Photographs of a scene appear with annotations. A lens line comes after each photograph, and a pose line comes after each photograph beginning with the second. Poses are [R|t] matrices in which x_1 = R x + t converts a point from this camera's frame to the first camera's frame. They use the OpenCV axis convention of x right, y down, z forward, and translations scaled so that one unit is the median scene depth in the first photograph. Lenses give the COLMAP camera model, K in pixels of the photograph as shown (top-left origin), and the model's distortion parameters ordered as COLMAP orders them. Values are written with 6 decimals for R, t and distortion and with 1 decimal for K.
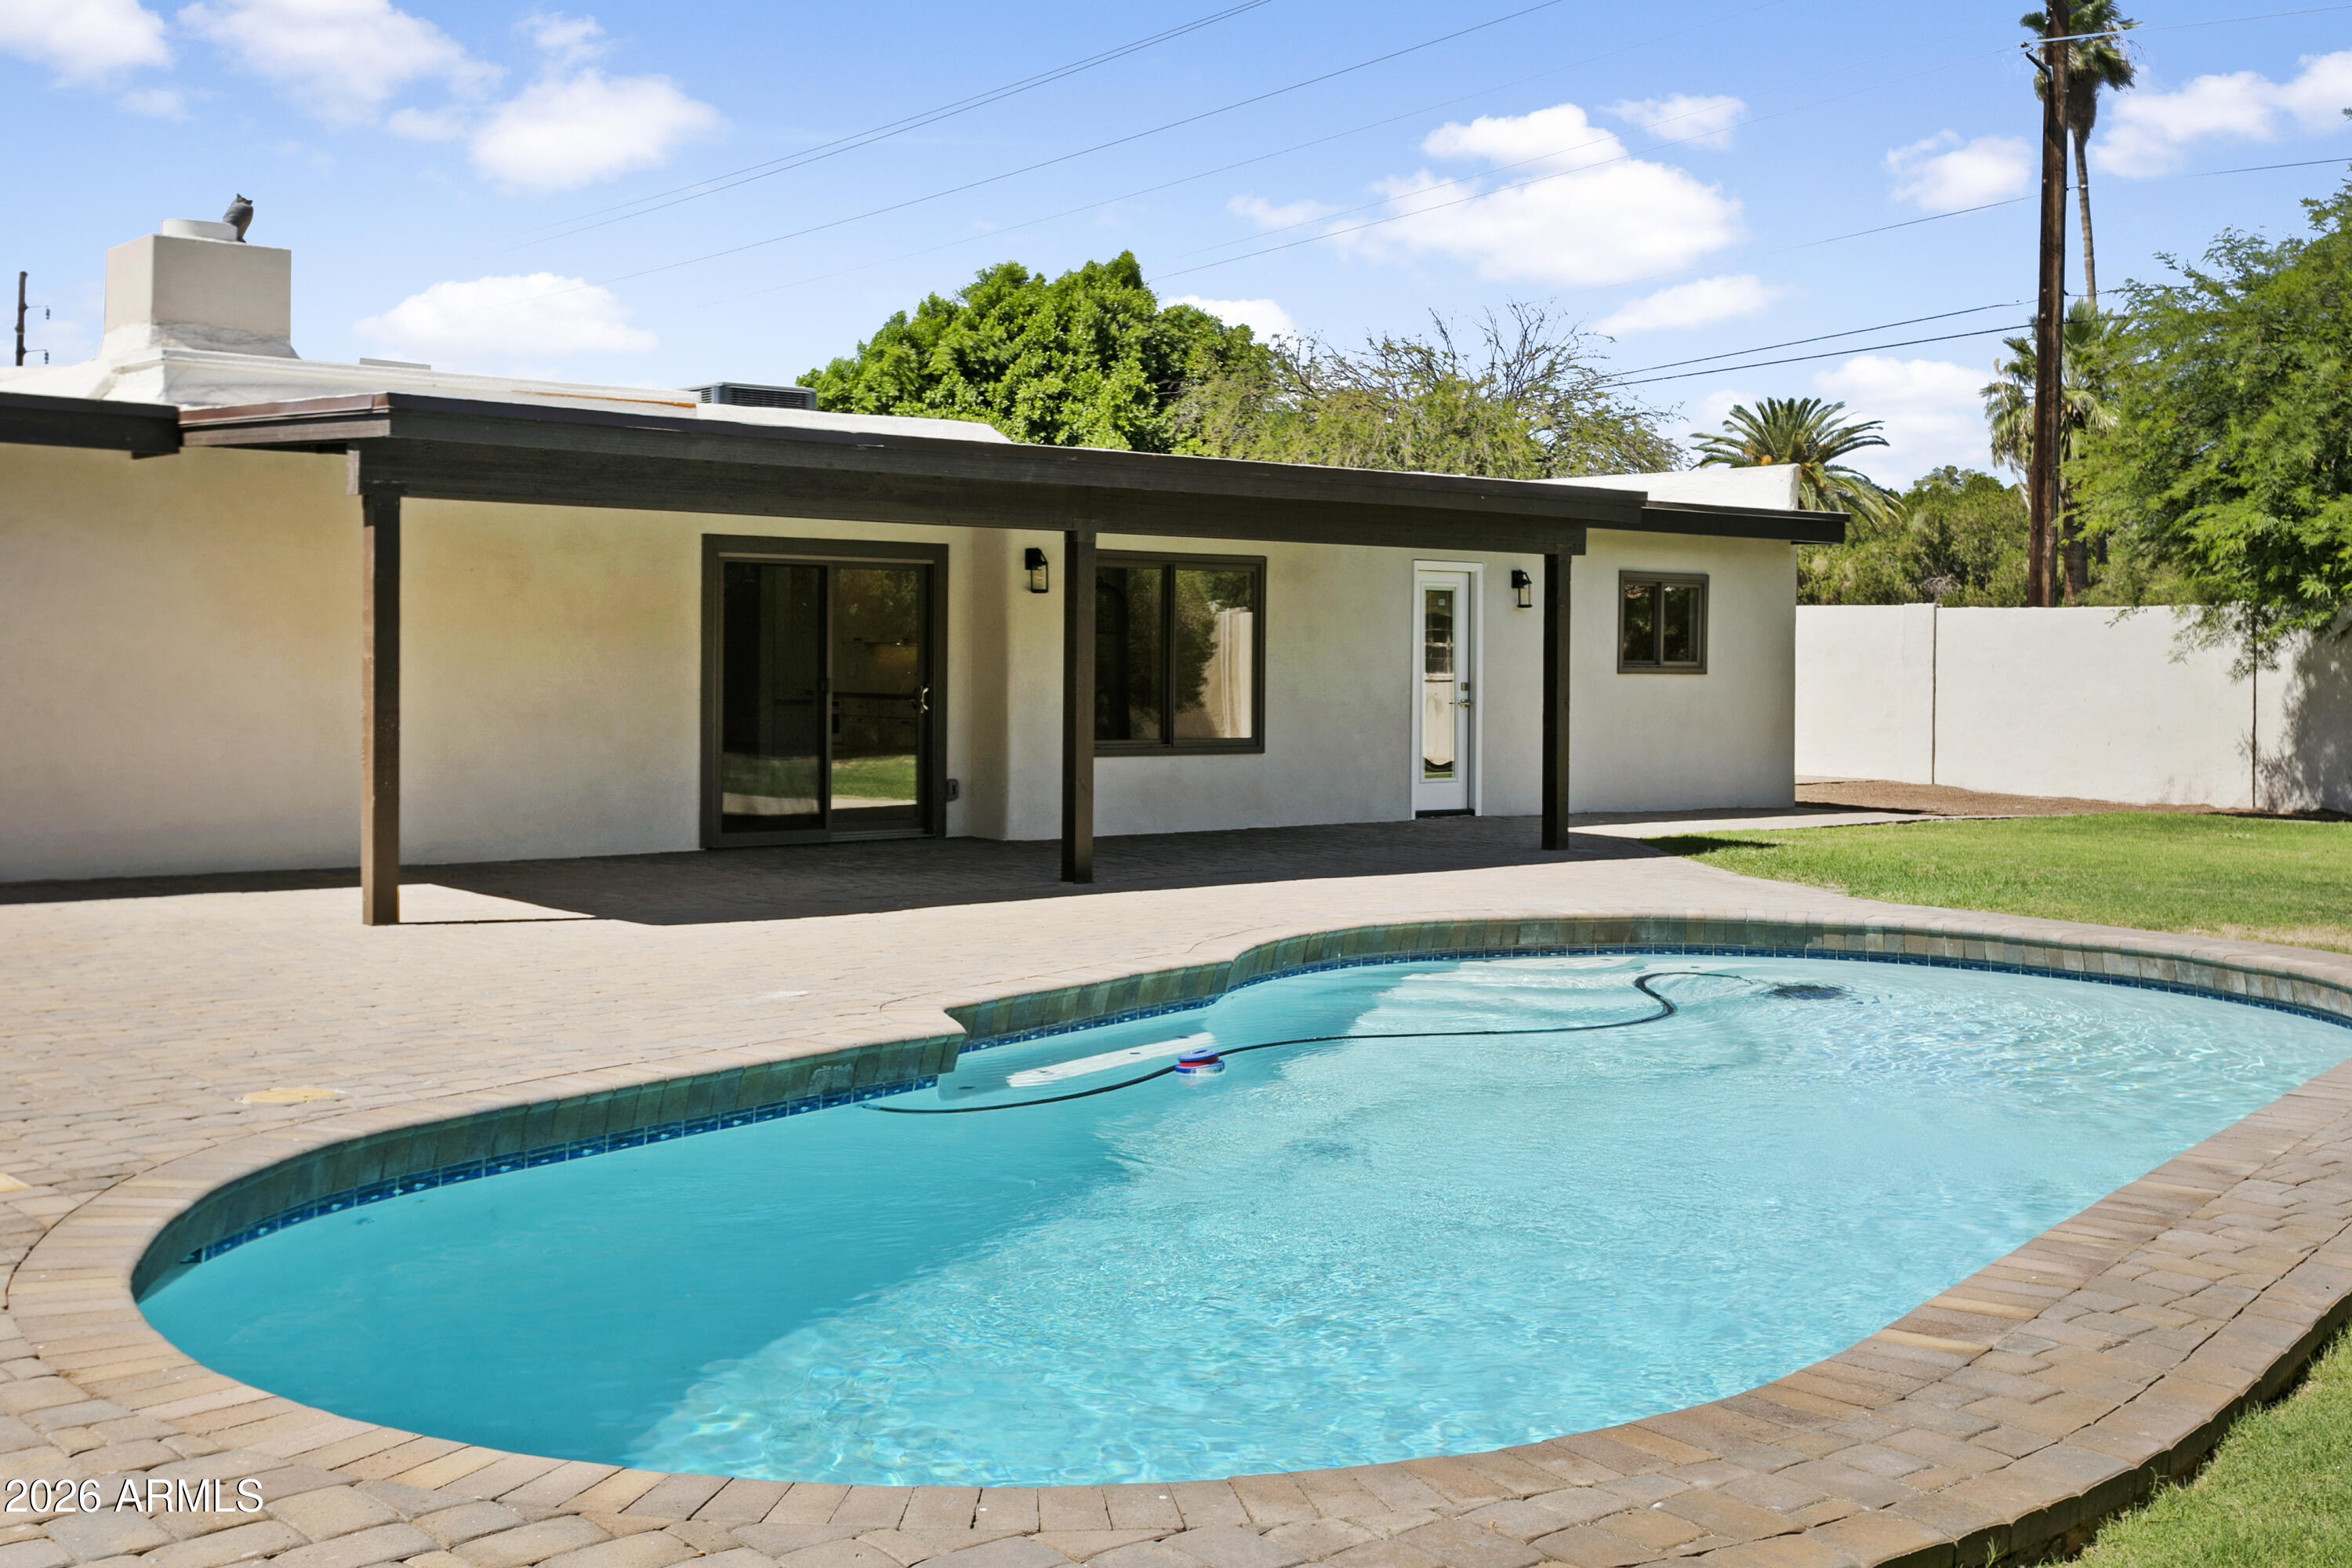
lens RADIAL K [[2515.6, 0, 1175.3], [0, 2515.6, 779.4], [0, 0, 1]] dist [-0.016176, 0.000000]
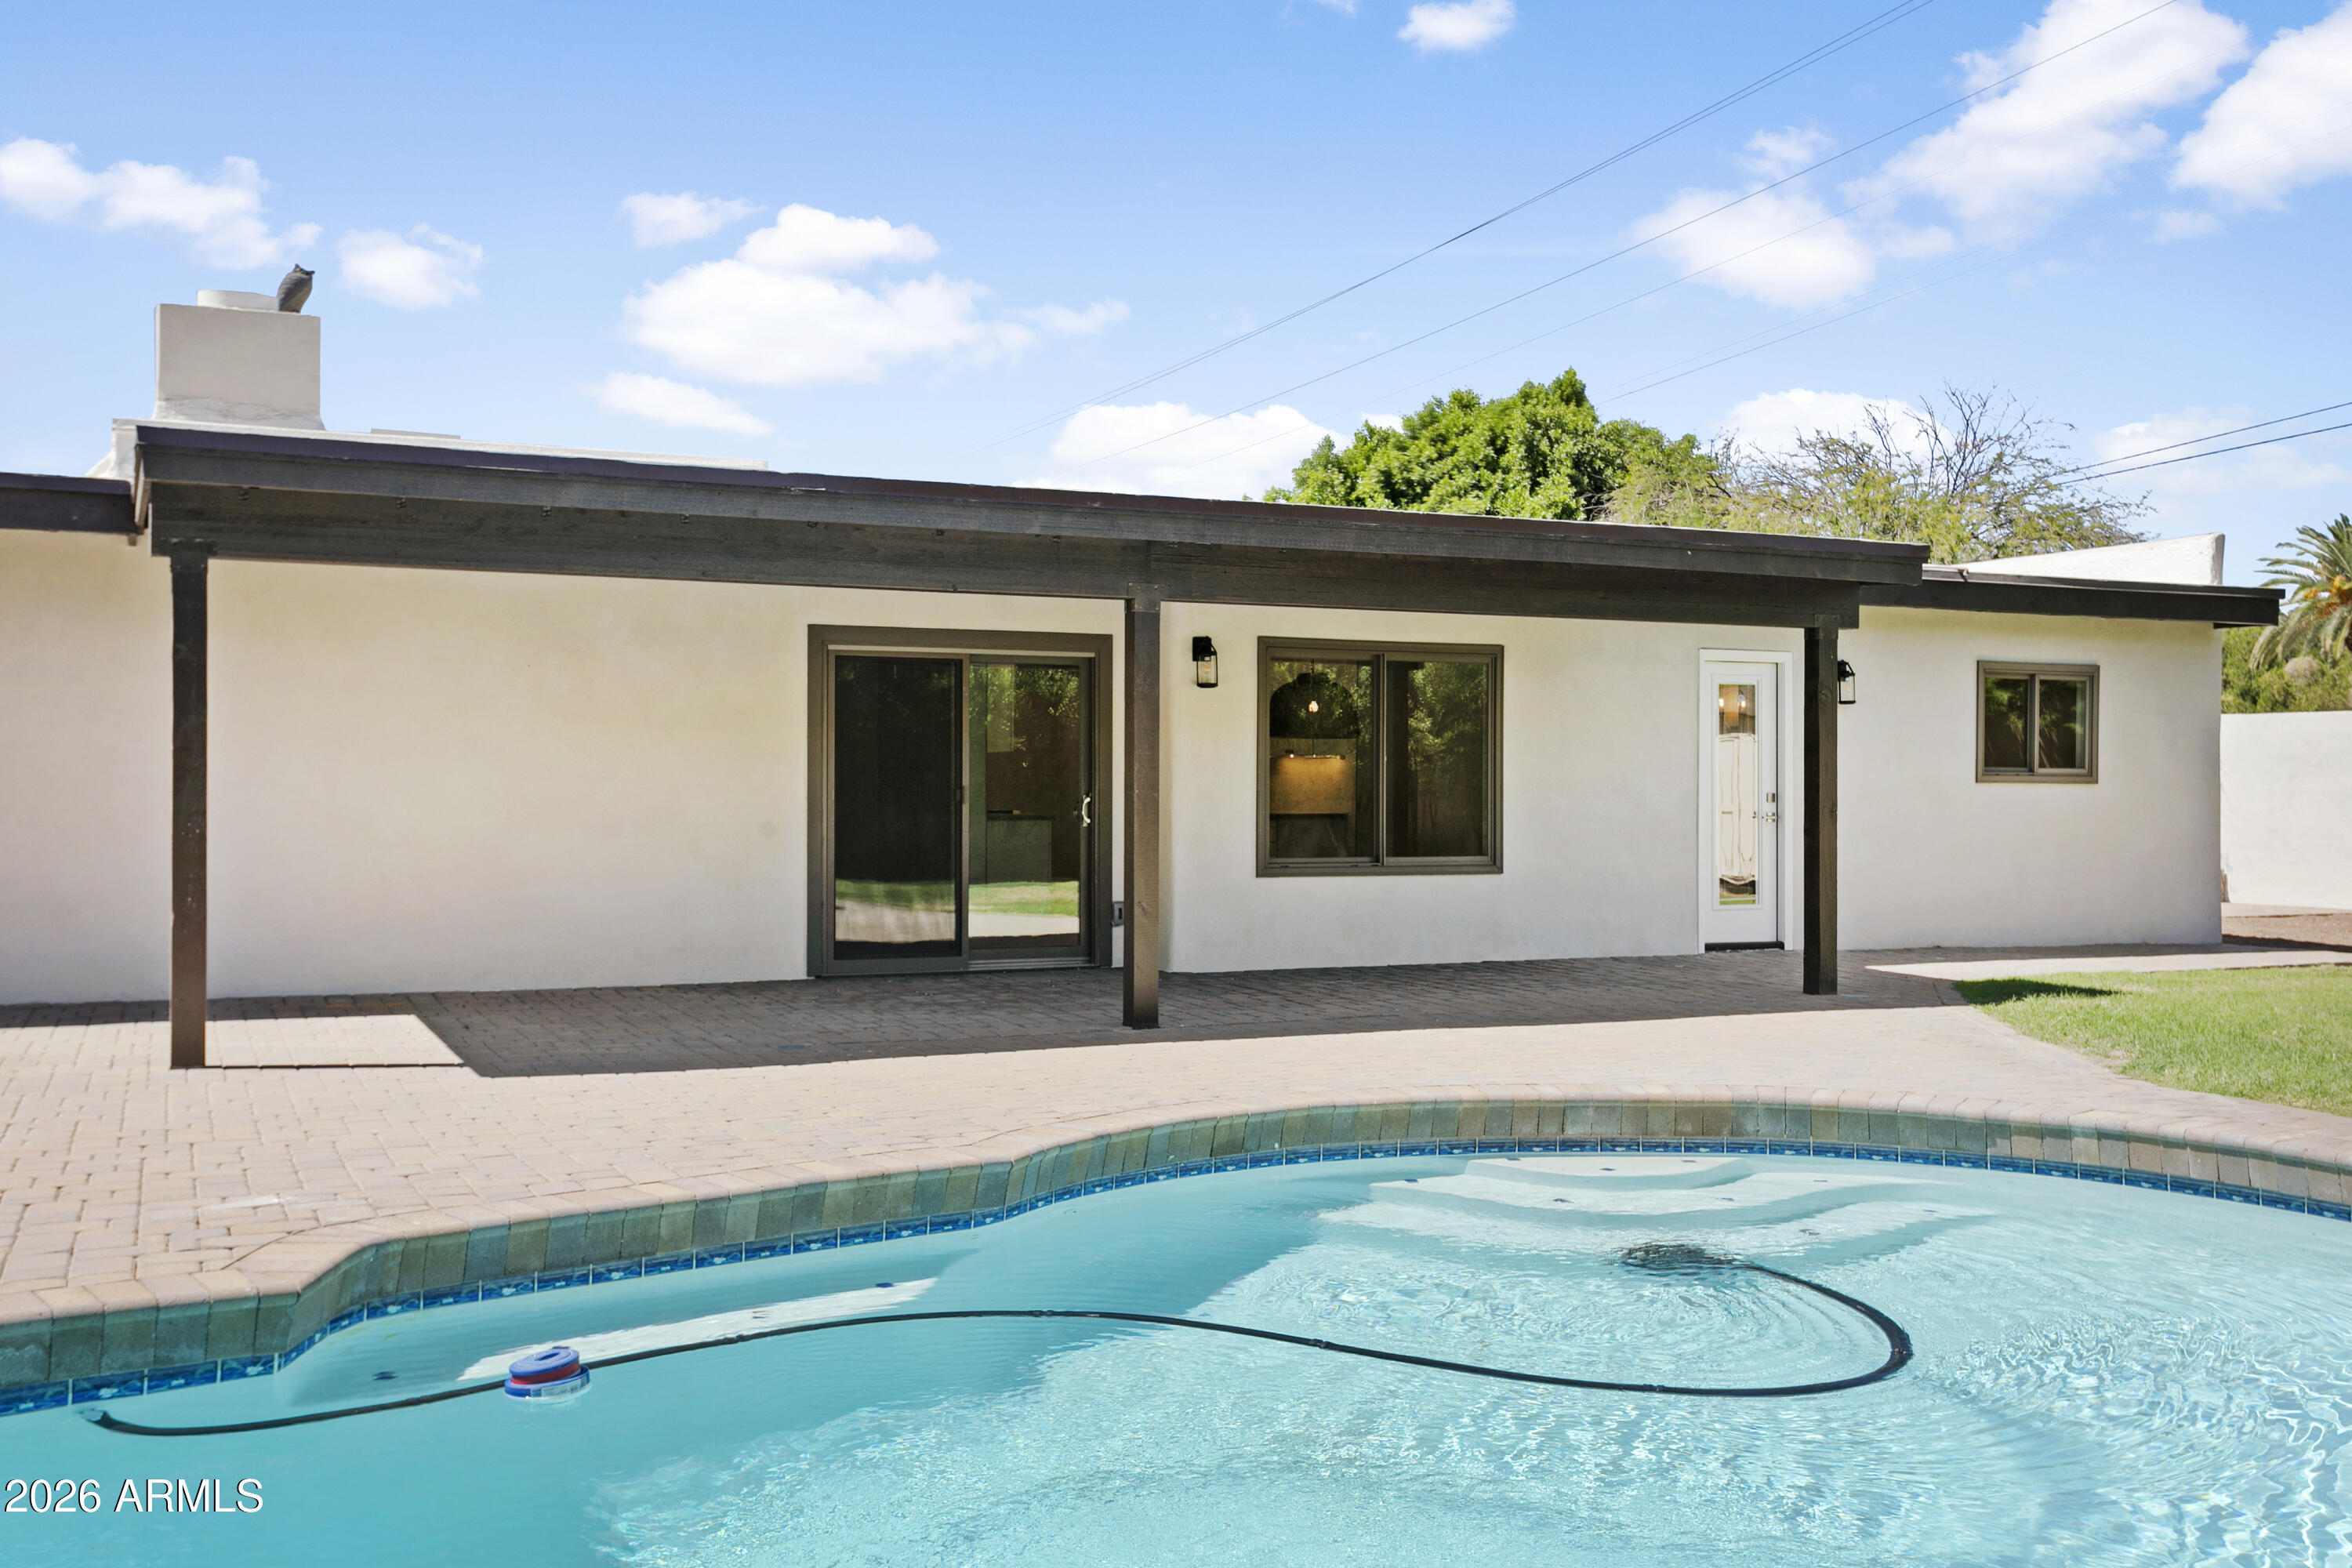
lens RADIAL K [[2279.1, 0, 1183.0], [0, 2279.1, 851.7], [0, 0, 1]] dist [-0.004679, 0.000000]
pose [[0.968020, 0.000738, -0.250872, 0.134631], [-0.006657, 0.999719, -0.022748, 0.000305], [0.250785, 0.023690, 0.967753, 0.238530]]
